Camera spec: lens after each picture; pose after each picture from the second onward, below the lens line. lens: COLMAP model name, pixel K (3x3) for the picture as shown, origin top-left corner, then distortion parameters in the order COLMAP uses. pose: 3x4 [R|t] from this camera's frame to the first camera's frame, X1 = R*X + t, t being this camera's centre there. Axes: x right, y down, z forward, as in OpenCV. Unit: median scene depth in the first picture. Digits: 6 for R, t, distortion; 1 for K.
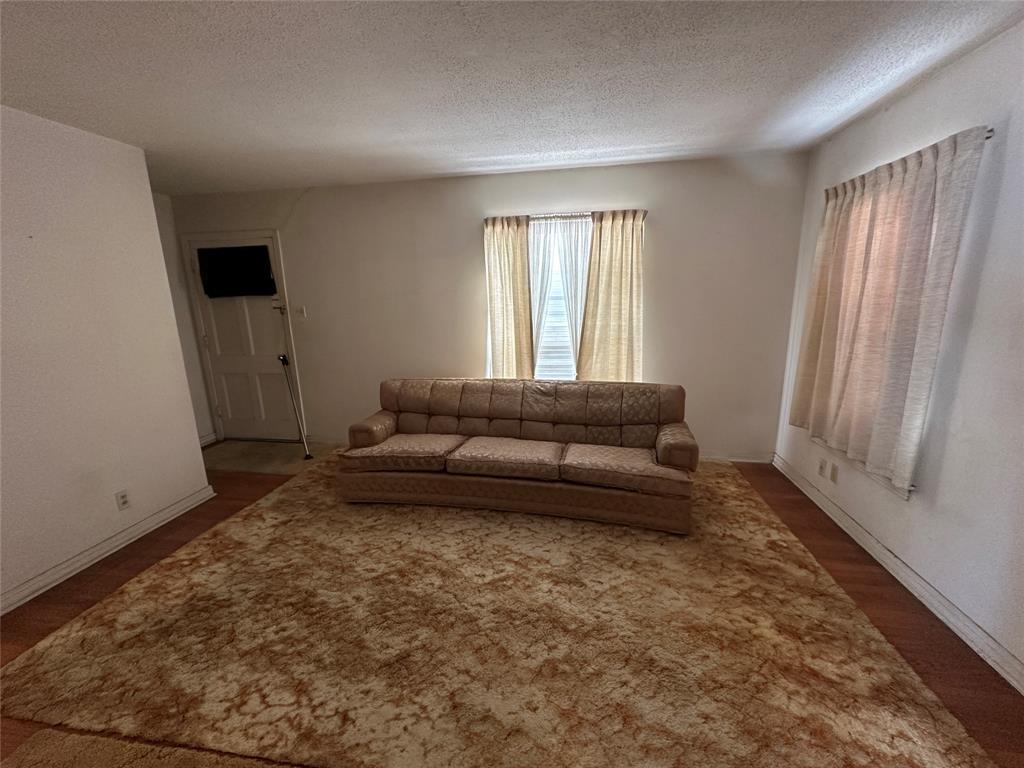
lens RADIAL K [[415.9, 0, 507.4], [0, 415.9, 386.2], [0, 0, 1]] dist [-0.002405, 0.000280]
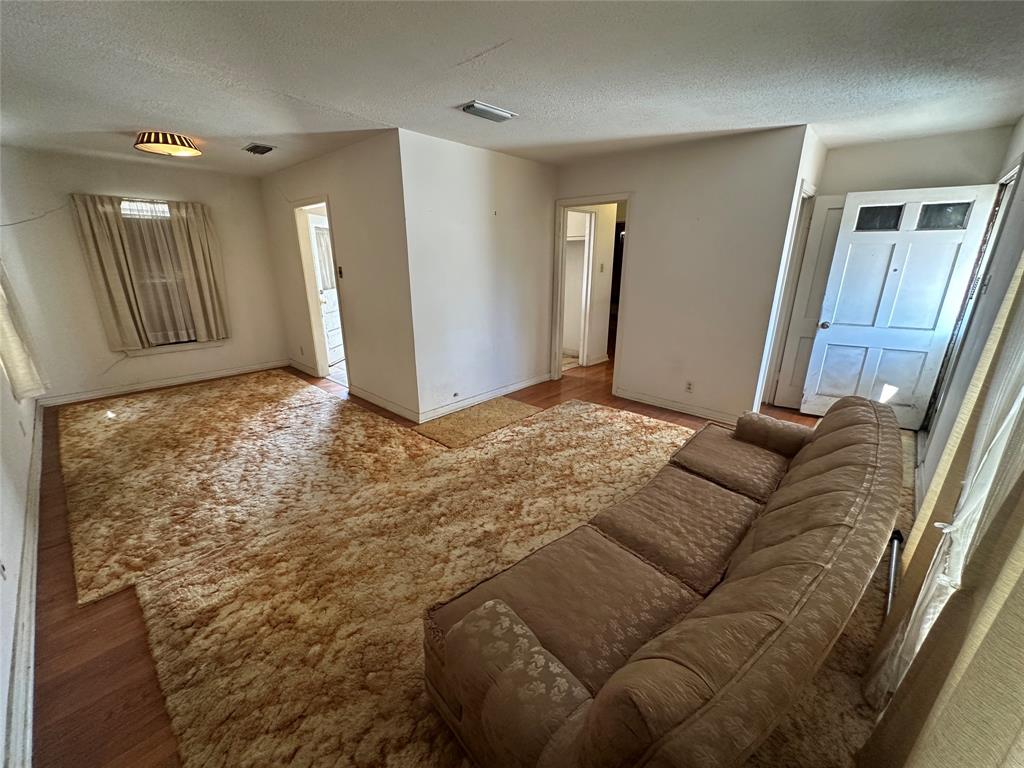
lens RADIAL K [[415.9, 0, 513.1], [0, 415.9, 384.0], [0, 0, 1]] dist [-0.002405, 0.000280]
pose [[-0.540766, 0.273085, -0.795611, 0.799983], [-0.180017, 0.886351, 0.426586, -0.332452], [0.821685, 0.373907, -0.430148, 1.316183]]
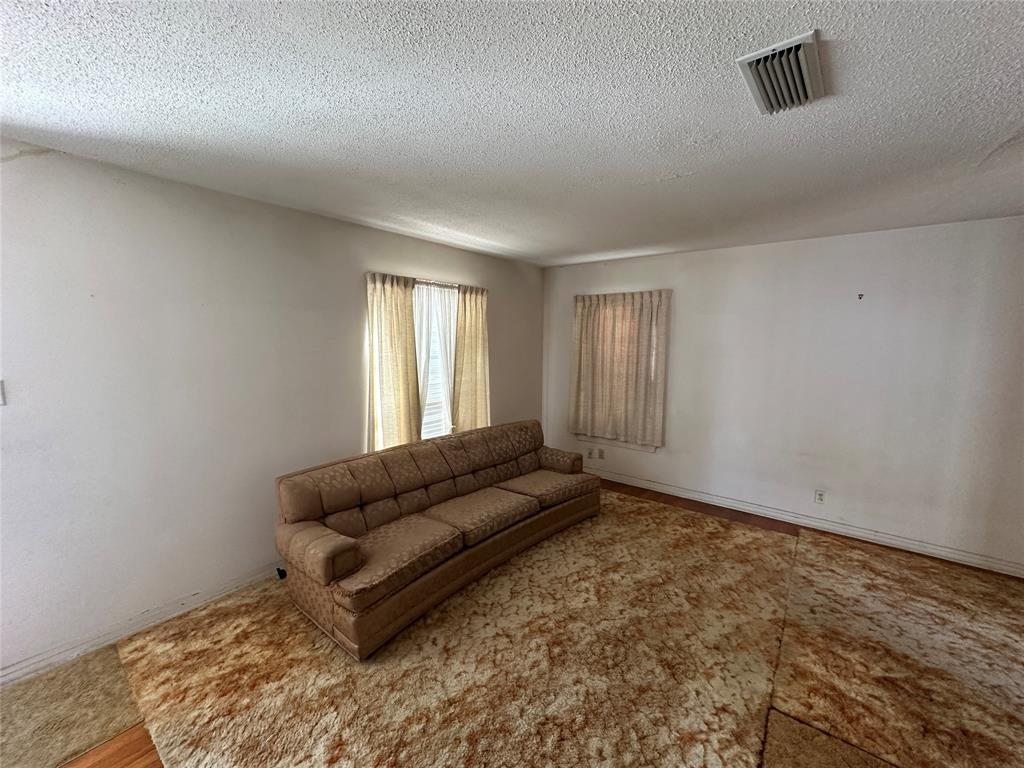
lens RADIAL K [[415.9, 0, 507.7], [0, 415.9, 382.6], [0, 0, 1]] dist [-0.002405, 0.000280]
pose [[0.480612, -0.069137, 0.874204, -1.114791], [0.176881, 0.984041, -0.019420, -0.149840], [-0.858909, 0.163963, 0.485171, 0.525750]]
